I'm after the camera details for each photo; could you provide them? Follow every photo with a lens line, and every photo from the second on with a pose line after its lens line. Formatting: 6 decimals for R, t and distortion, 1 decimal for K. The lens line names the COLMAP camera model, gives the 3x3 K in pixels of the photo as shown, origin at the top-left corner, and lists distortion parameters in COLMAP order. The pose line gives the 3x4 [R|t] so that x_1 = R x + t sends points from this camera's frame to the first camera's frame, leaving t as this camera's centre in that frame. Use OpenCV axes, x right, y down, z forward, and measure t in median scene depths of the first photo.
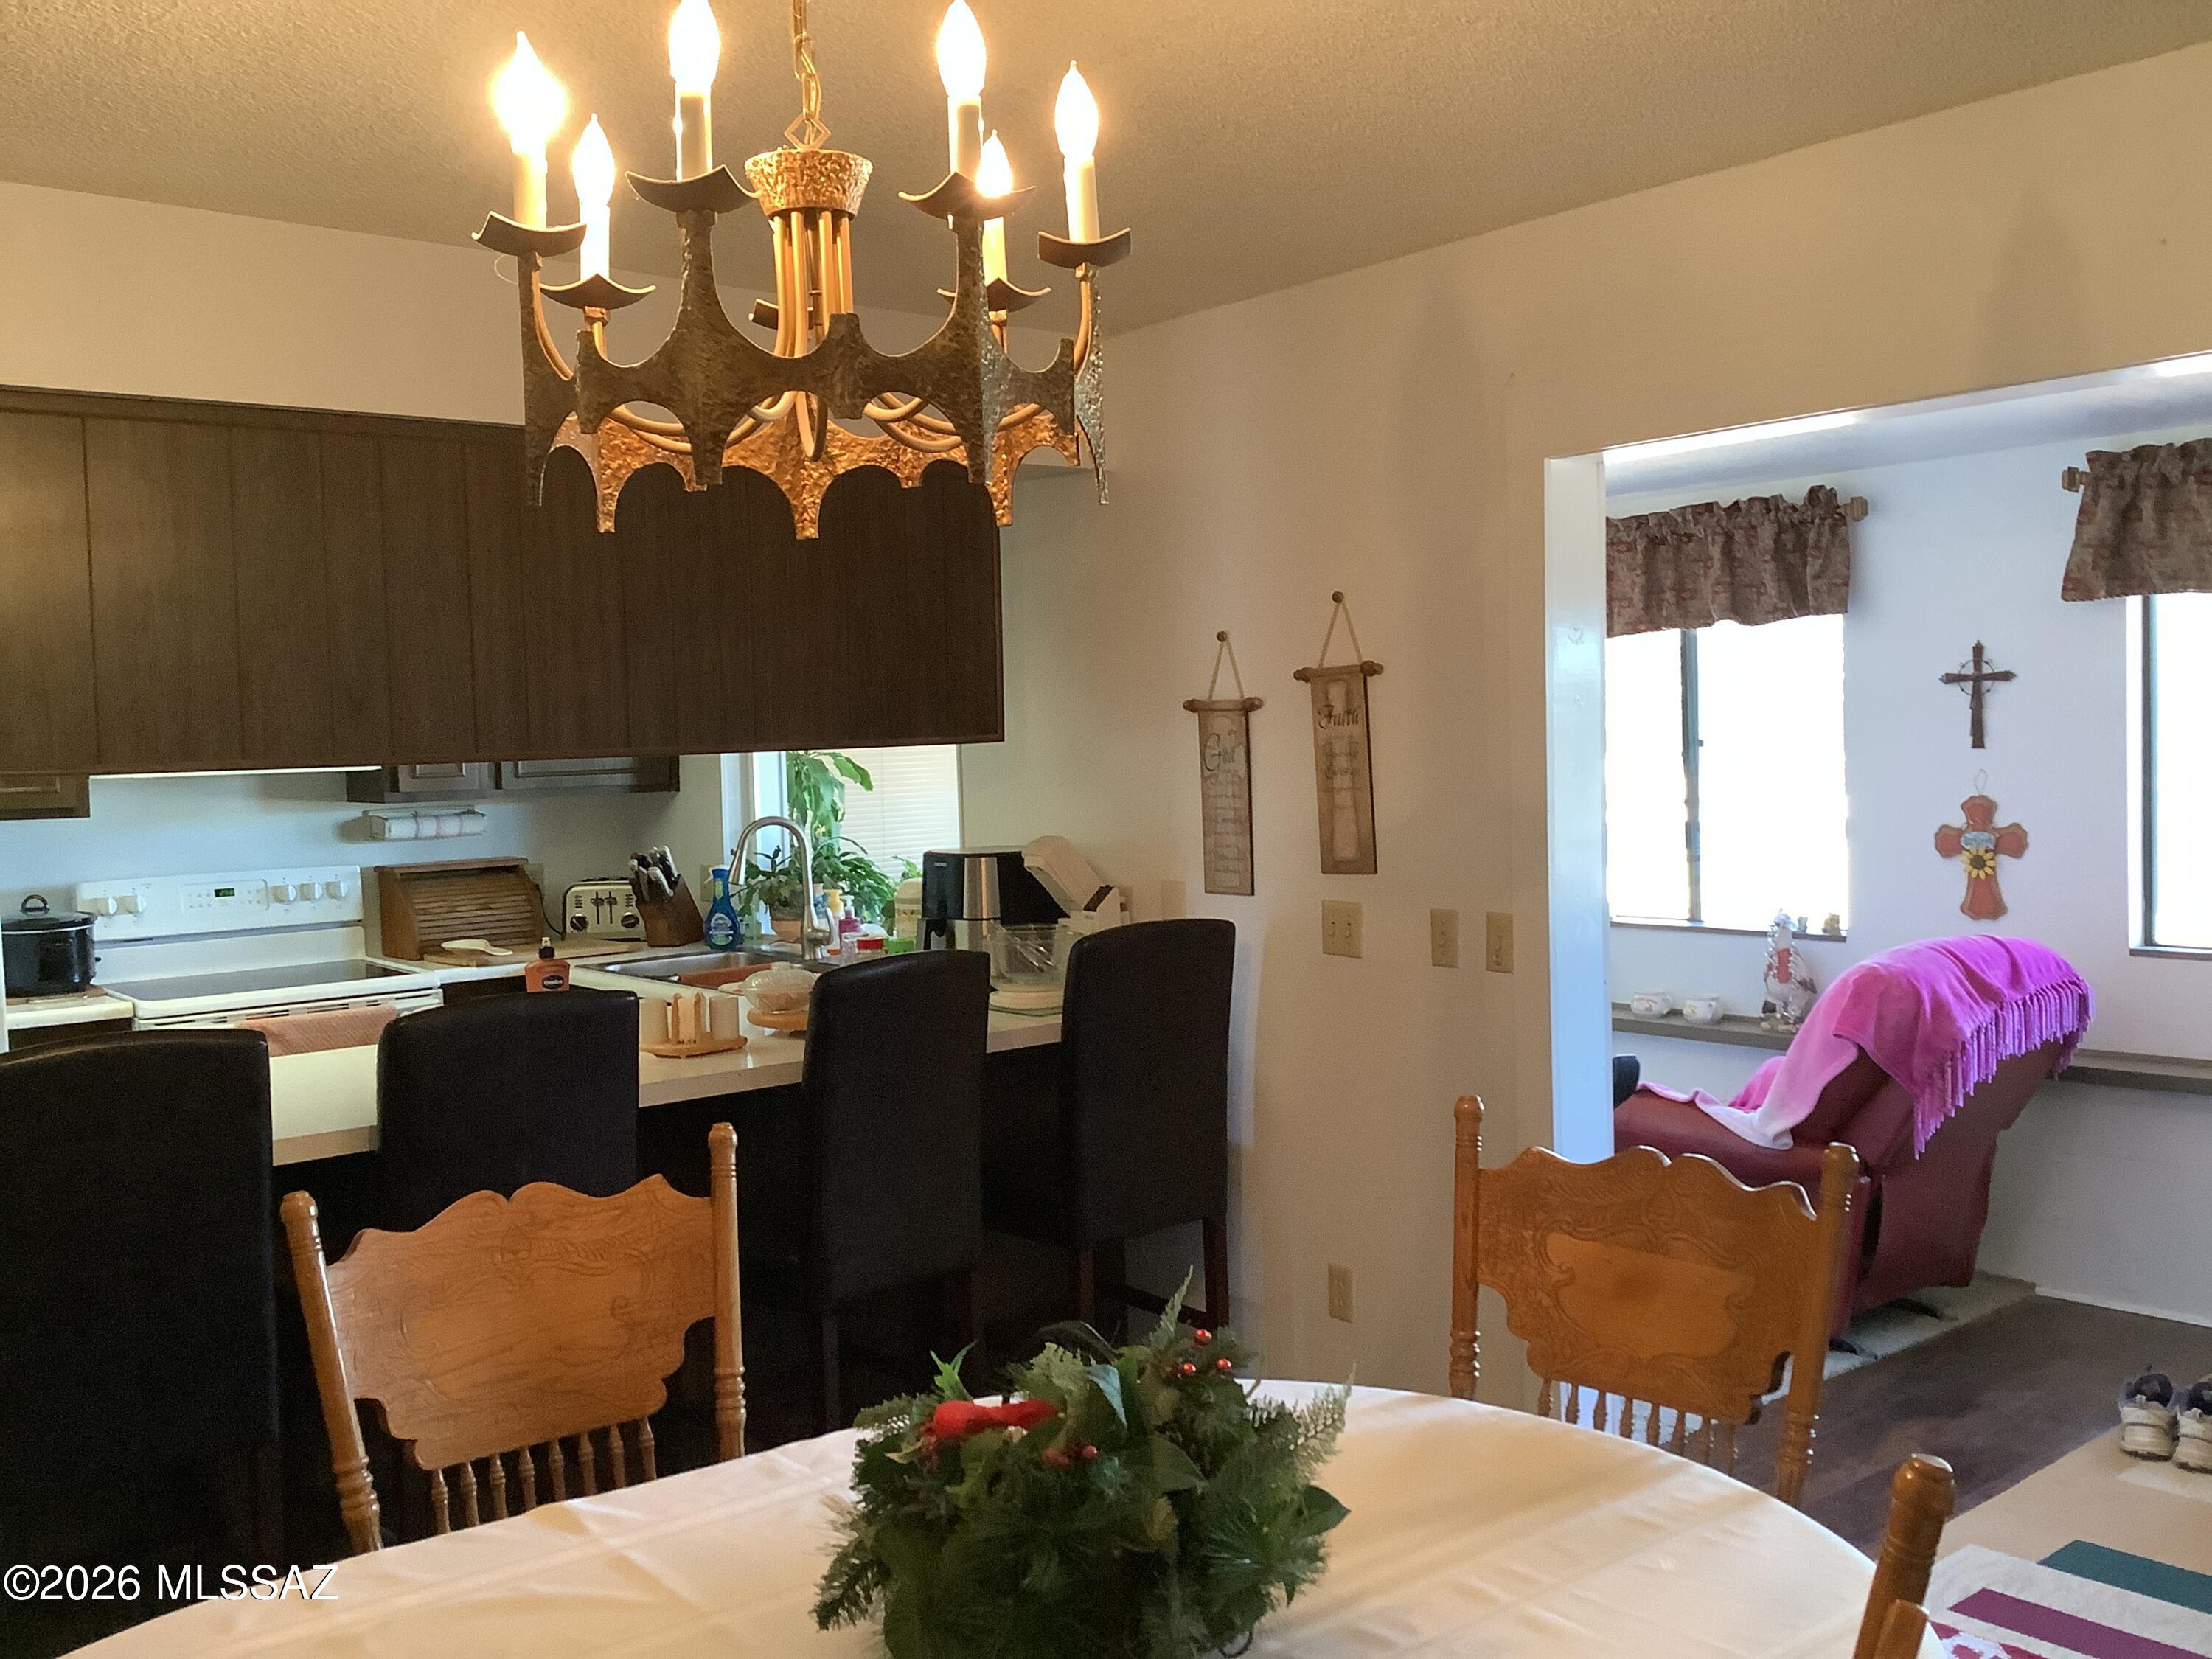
lens RADIAL K [[2012.0, 0, 1106.0], [0, 2012.0, 829.5], [0, 0, 1]] dist [0.007034, 0.006252]
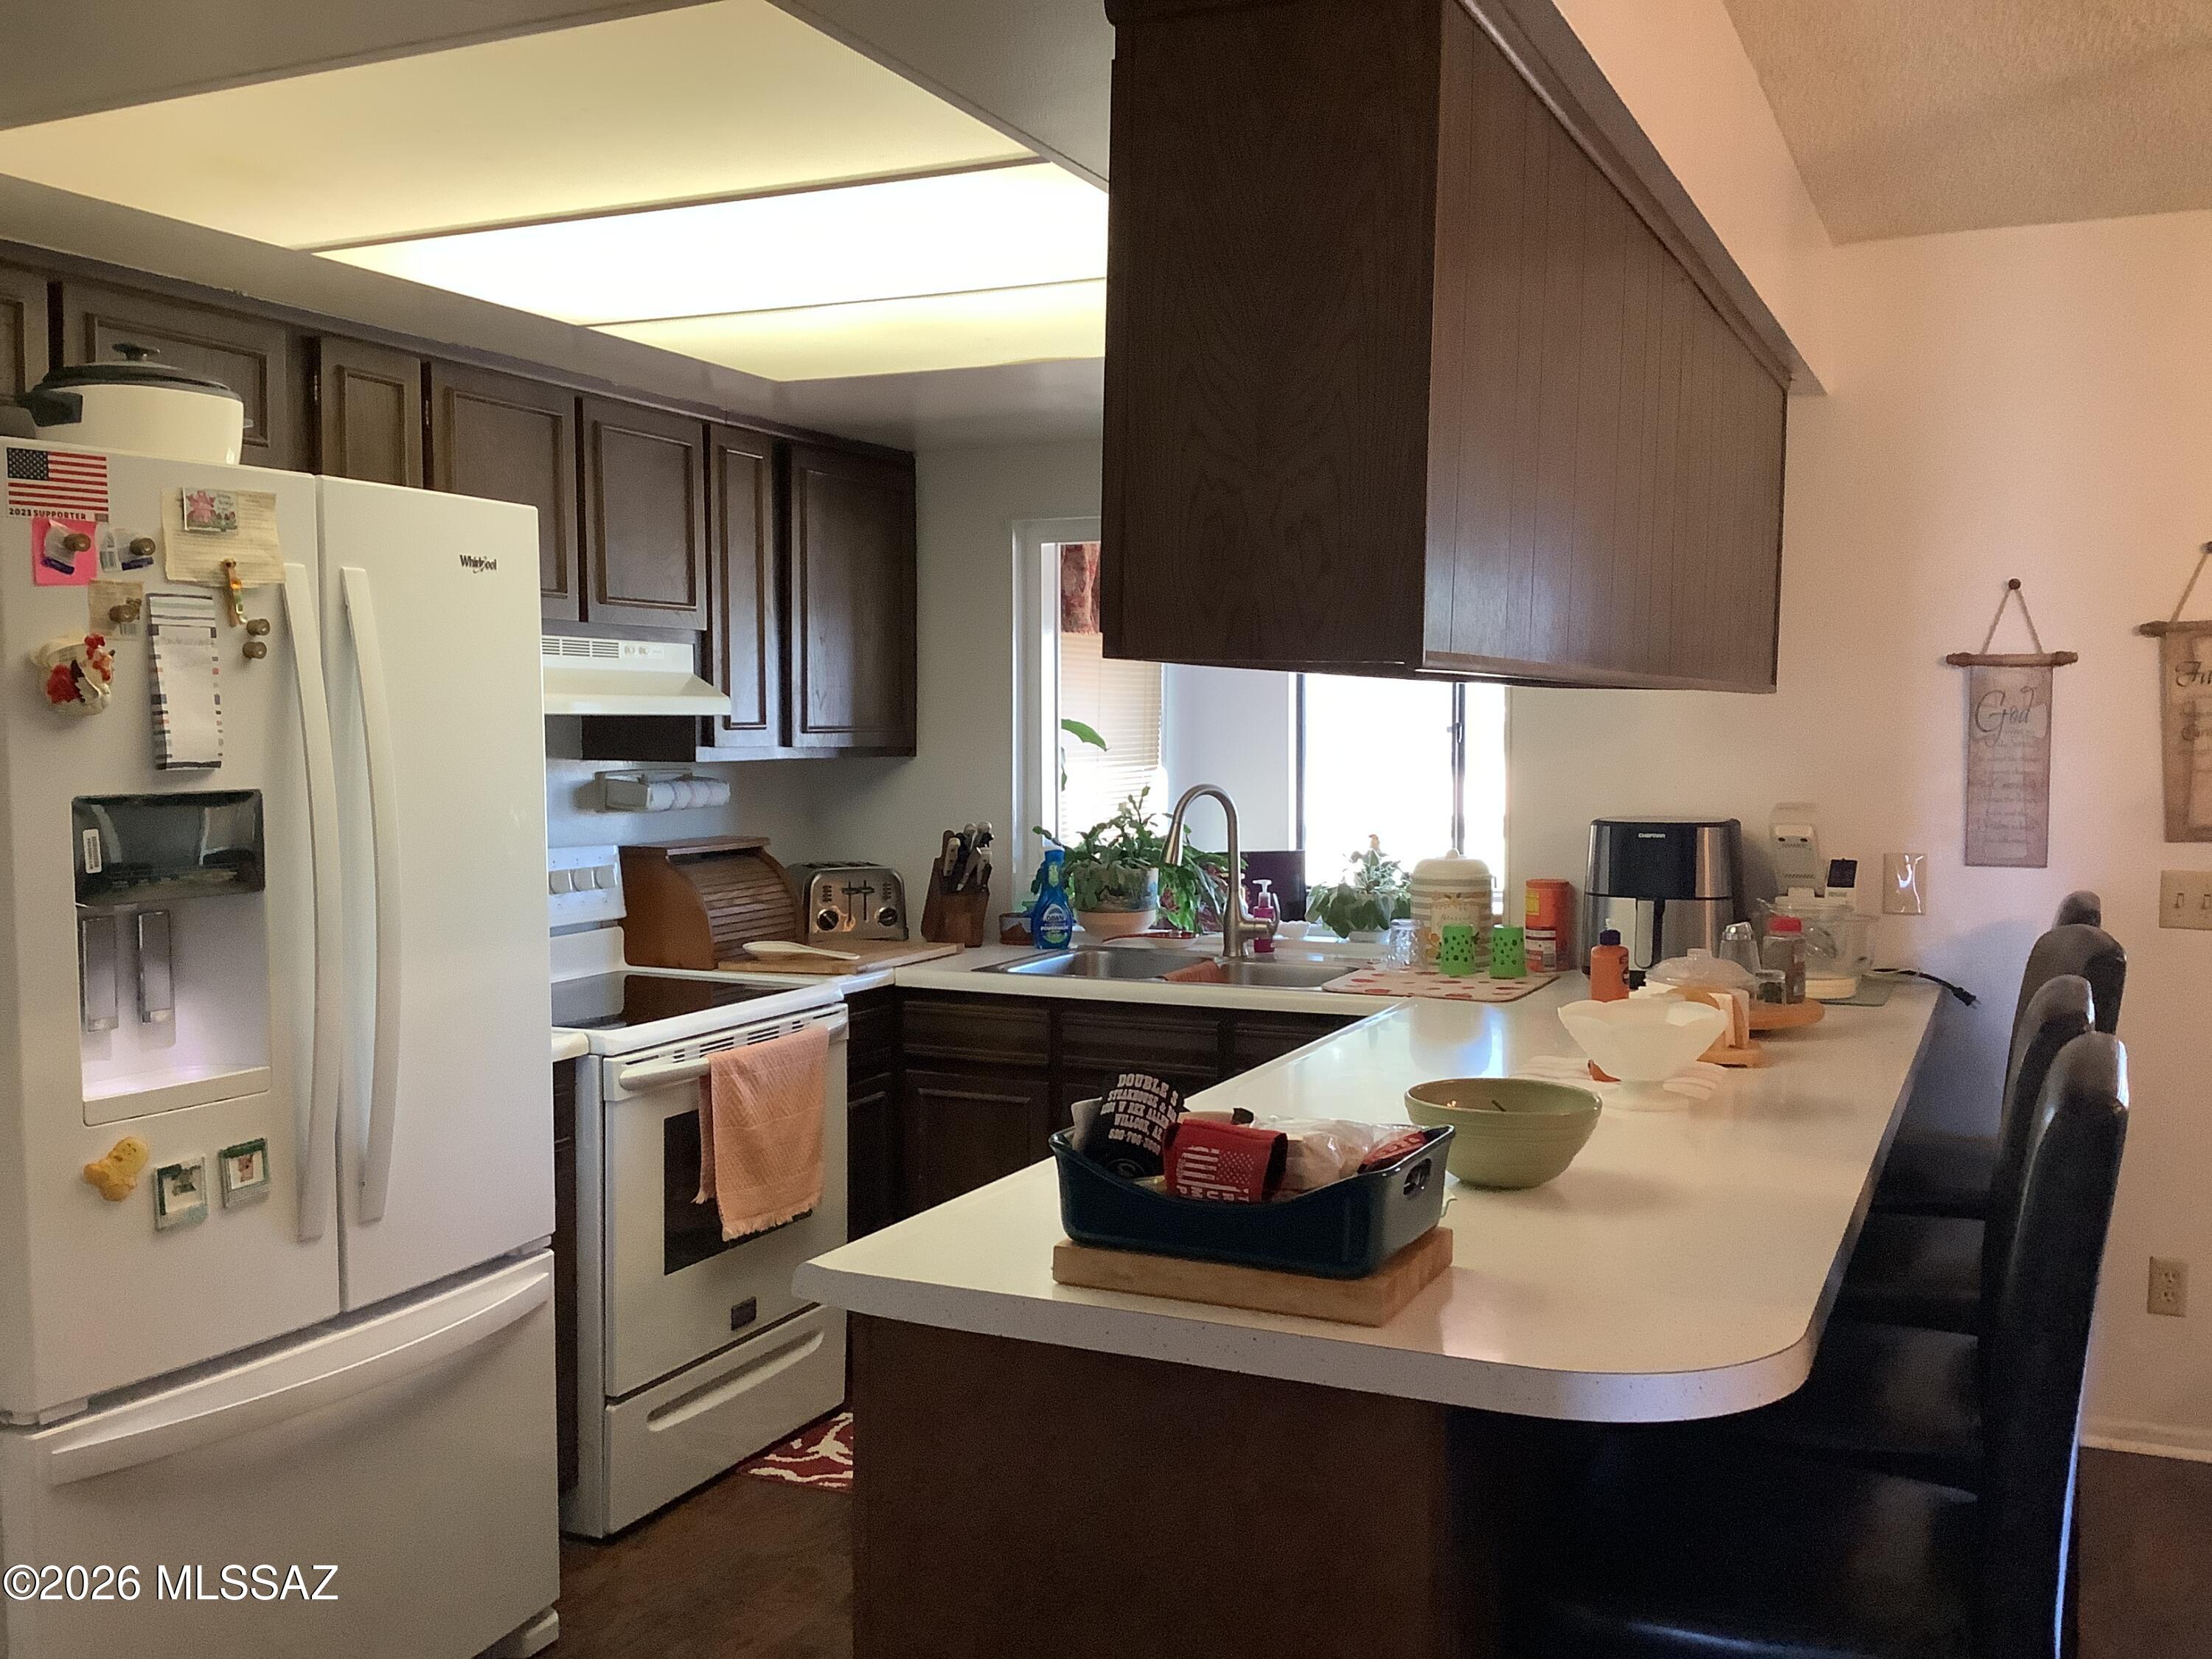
lens RADIAL K [[2012.0, 0, 1106.0], [0, 2012.0, 829.5], [0, 0, 1]] dist [0.007034, 0.006252]
pose [[0.907723, 0.005477, 0.419534, -0.696182], [-0.002744, 0.999971, -0.007118, 0.022983], [-0.419560, 0.005311, 0.907712, 0.339939]]
